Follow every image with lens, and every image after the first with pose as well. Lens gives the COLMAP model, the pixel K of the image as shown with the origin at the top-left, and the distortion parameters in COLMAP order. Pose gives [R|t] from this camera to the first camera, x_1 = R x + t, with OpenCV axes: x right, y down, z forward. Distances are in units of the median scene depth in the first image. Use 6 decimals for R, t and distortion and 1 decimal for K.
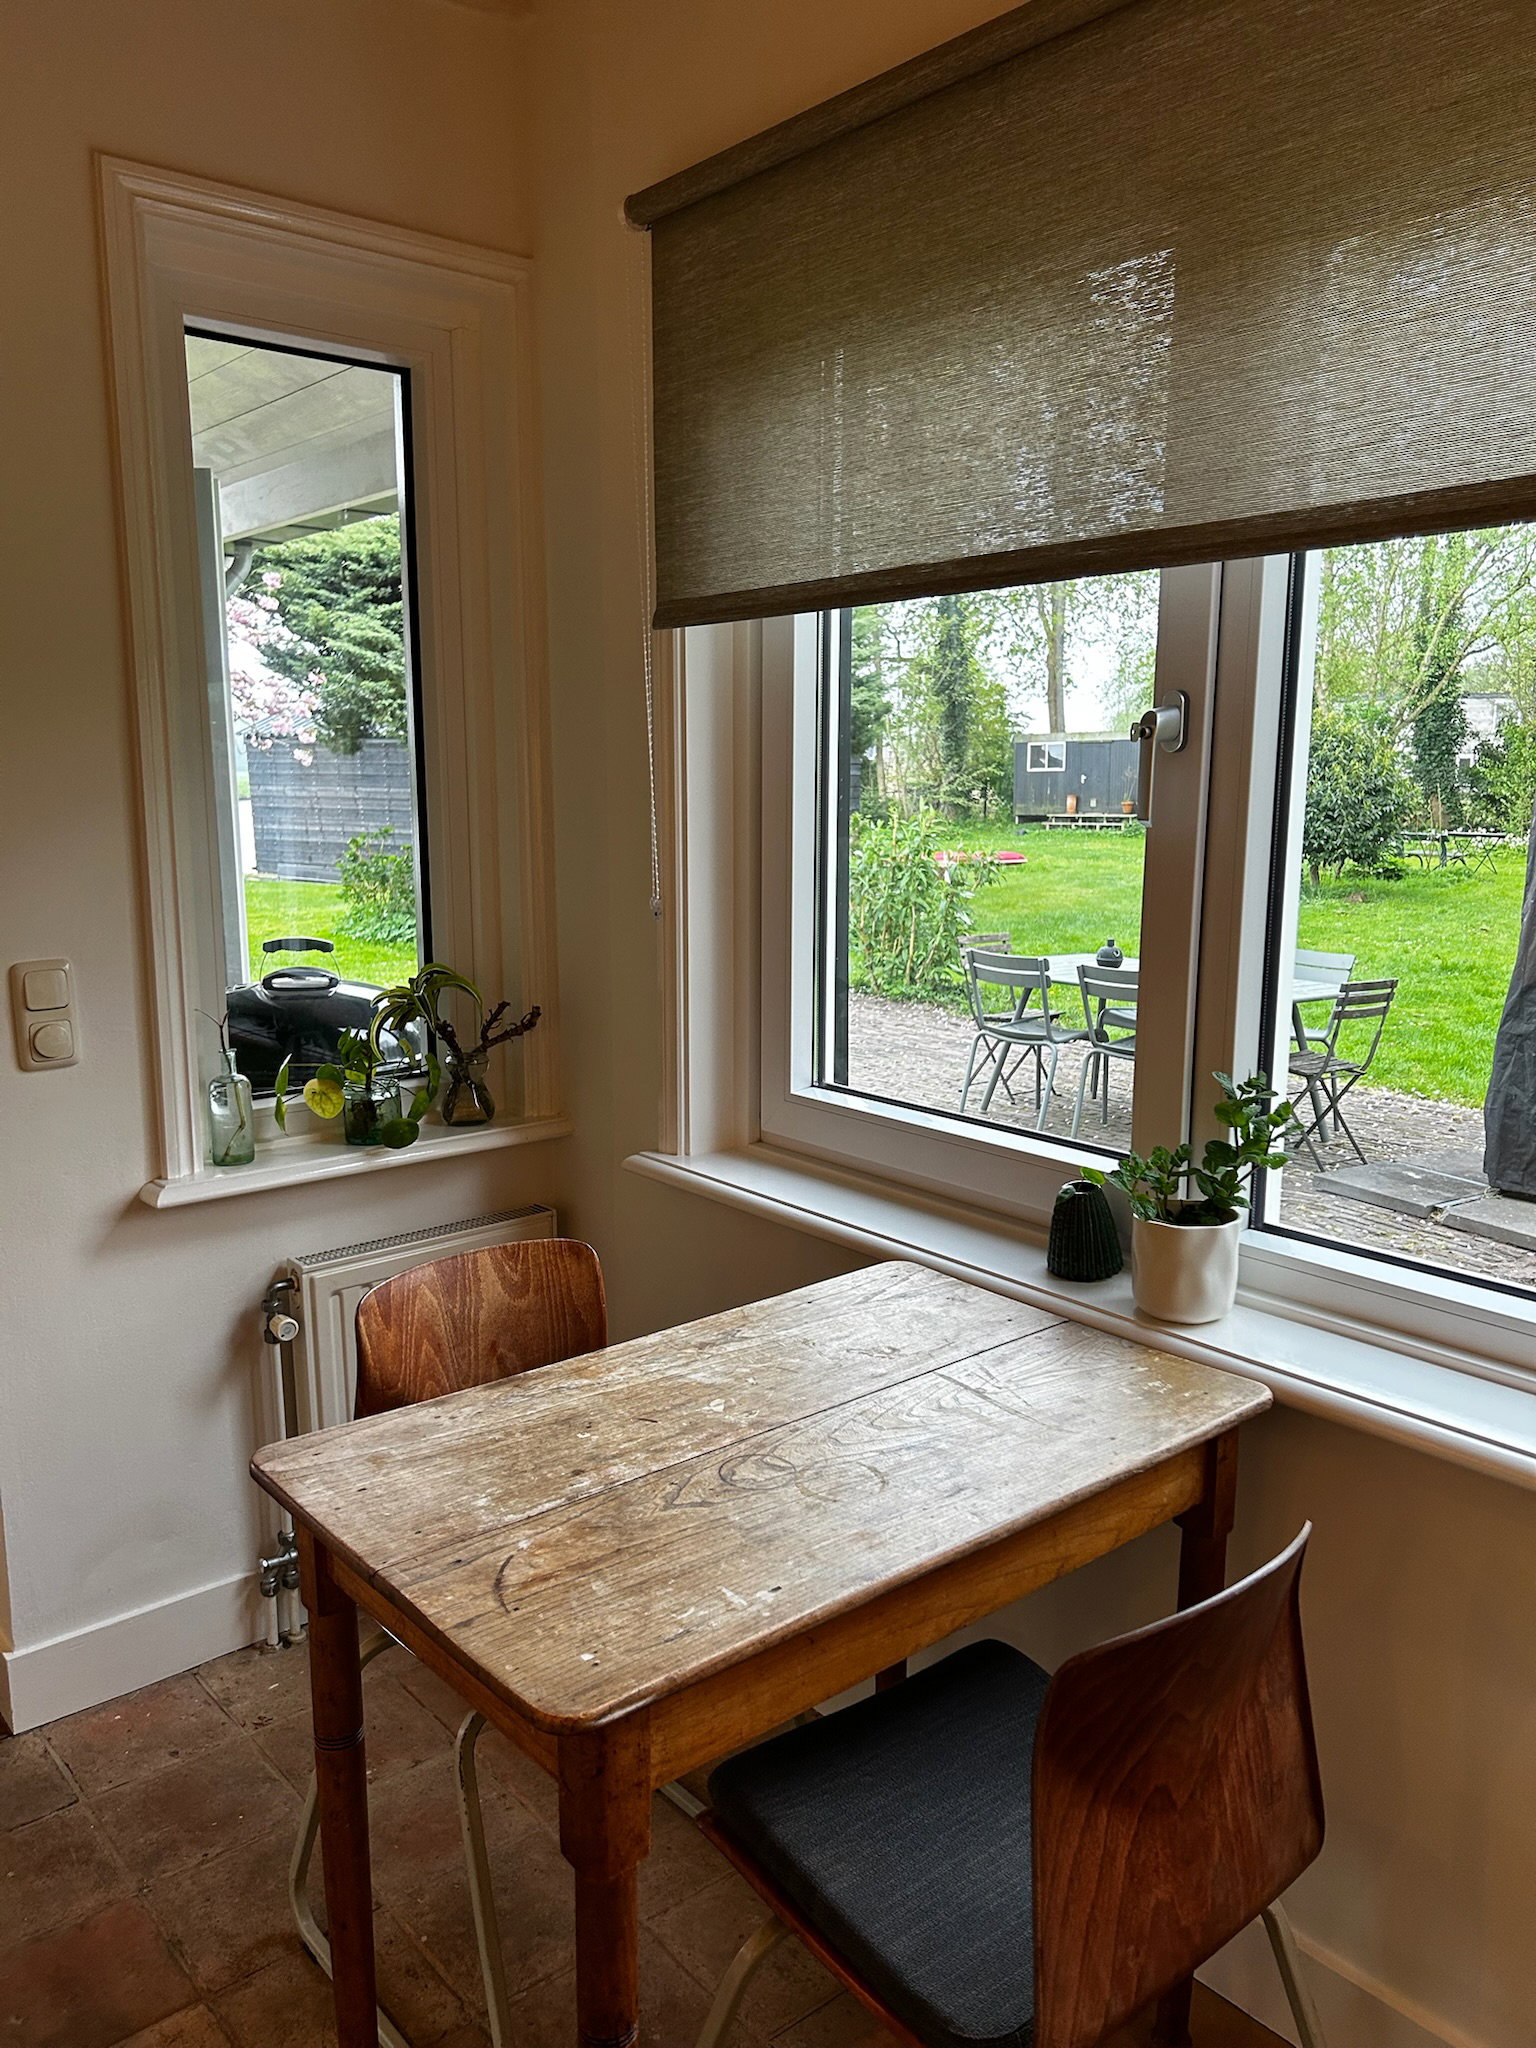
lens RADIAL K [[1520.8, 0, 778.2], [0, 1520.8, 1019.7], [0, 0, 1]] dist [-0.000248, -0.000195]
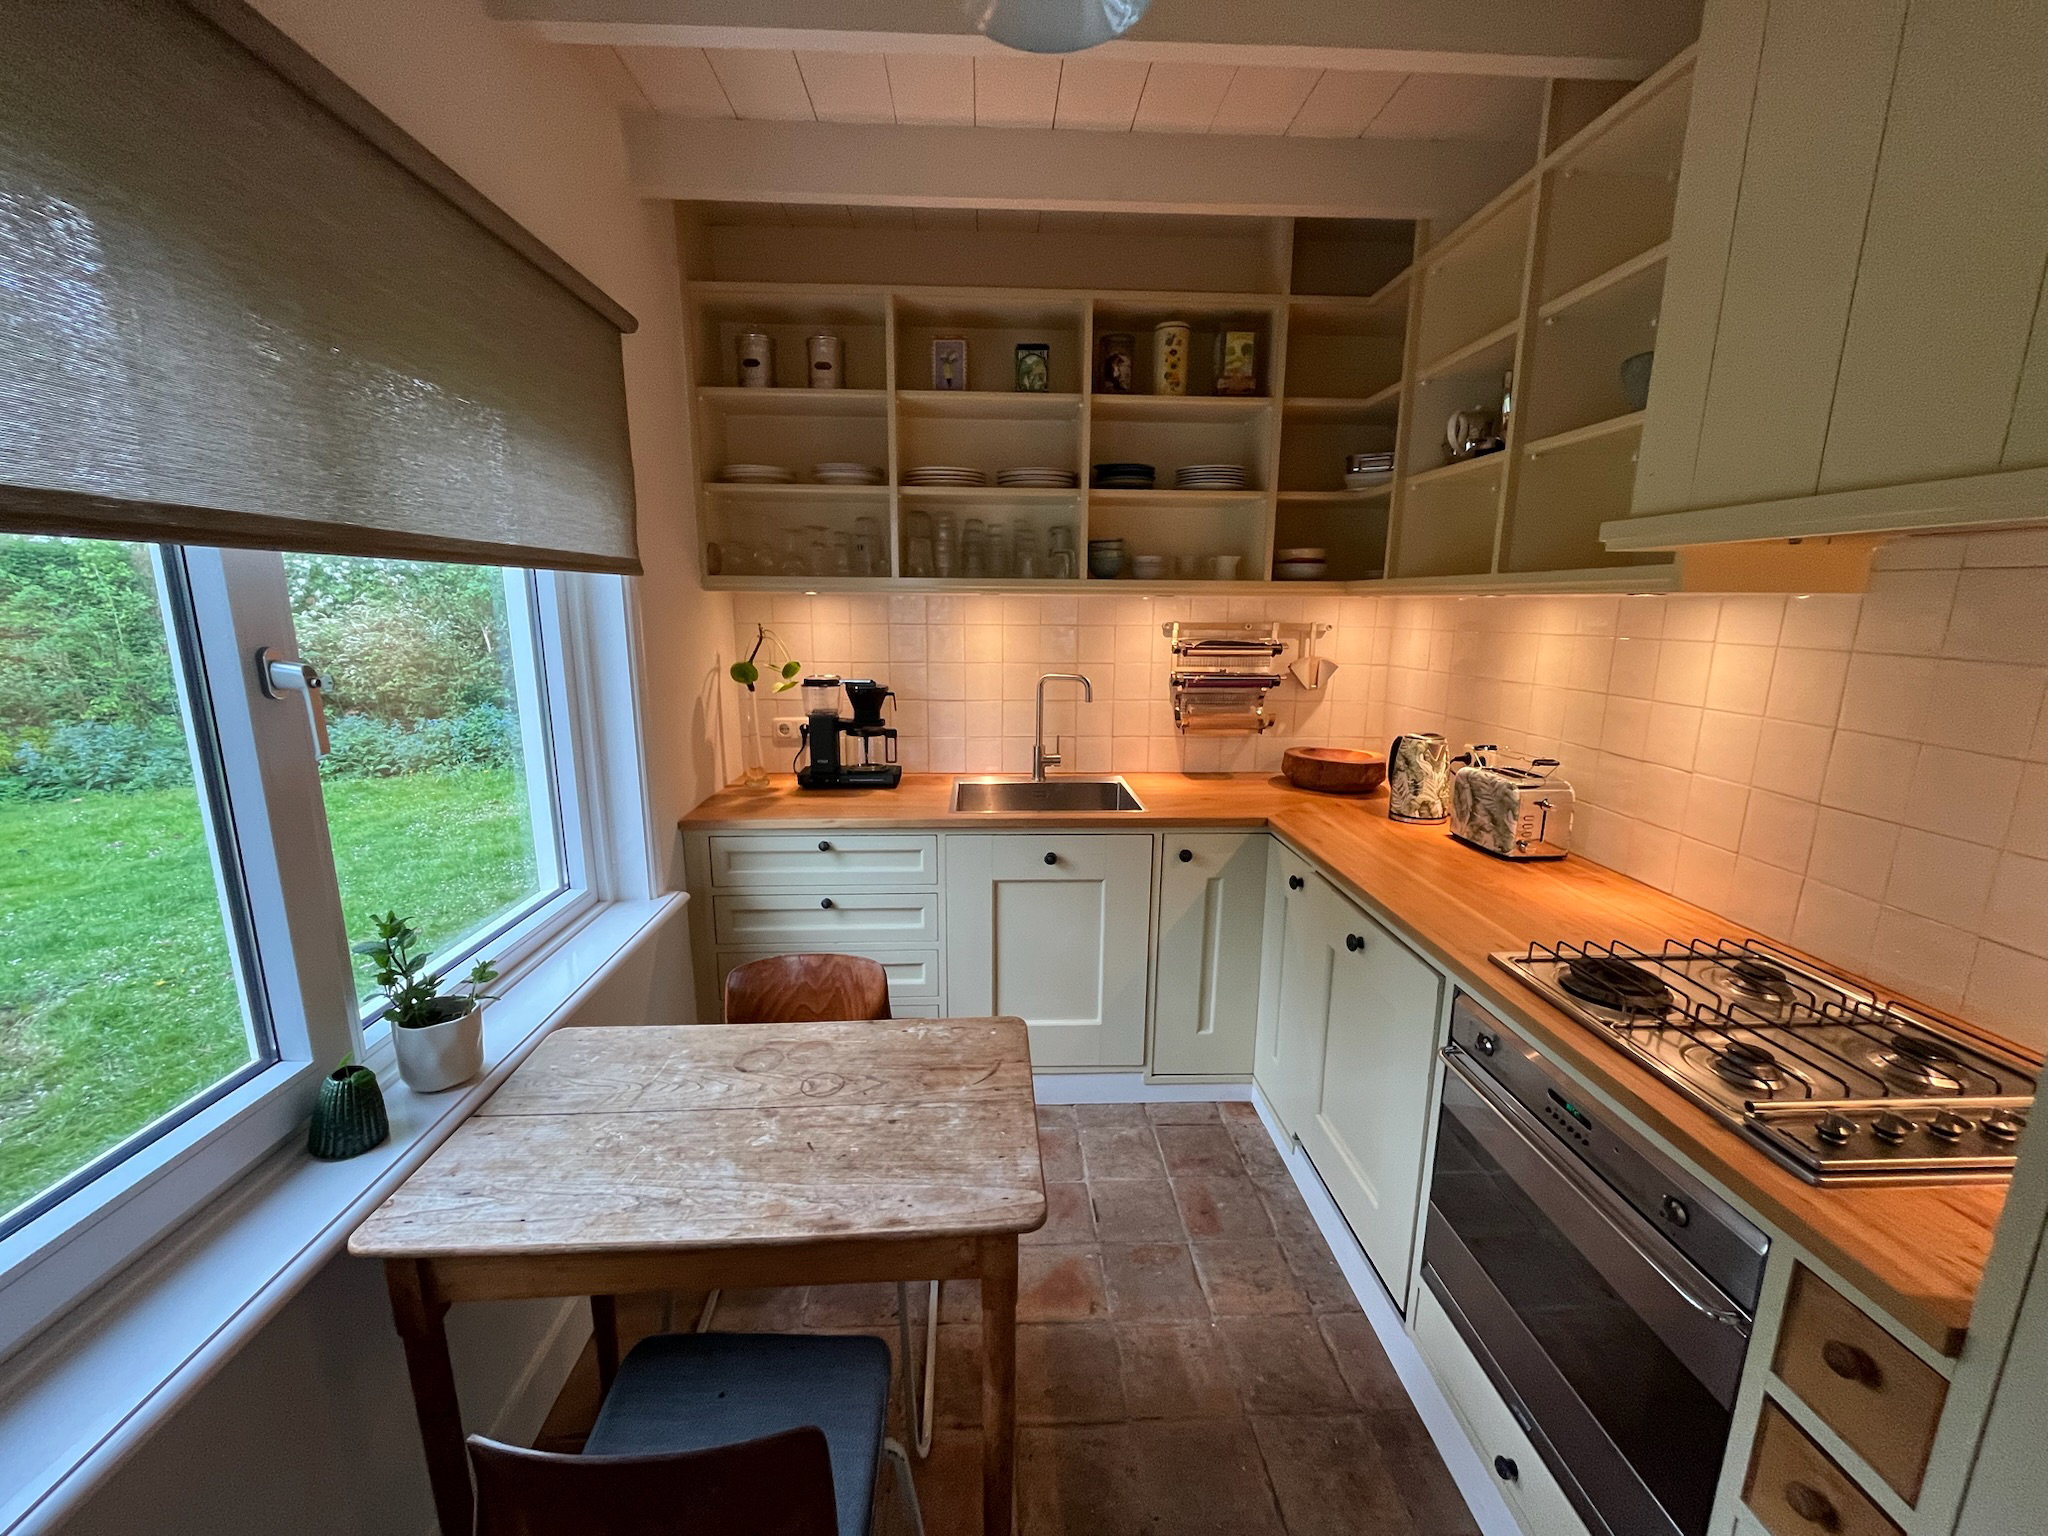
lens RADIAL K [[821.3, 0, 1024.4], [0, 821.3, 769.5], [0, 0, 1]] dist [0.002462, 0.000152]
pose [[-0.791817, -0.127650, 0.597270, -0.695804], [0.099981, 0.937632, 0.332941, -0.332837], [-0.602519, 0.323344, -0.729671, 1.365247]]
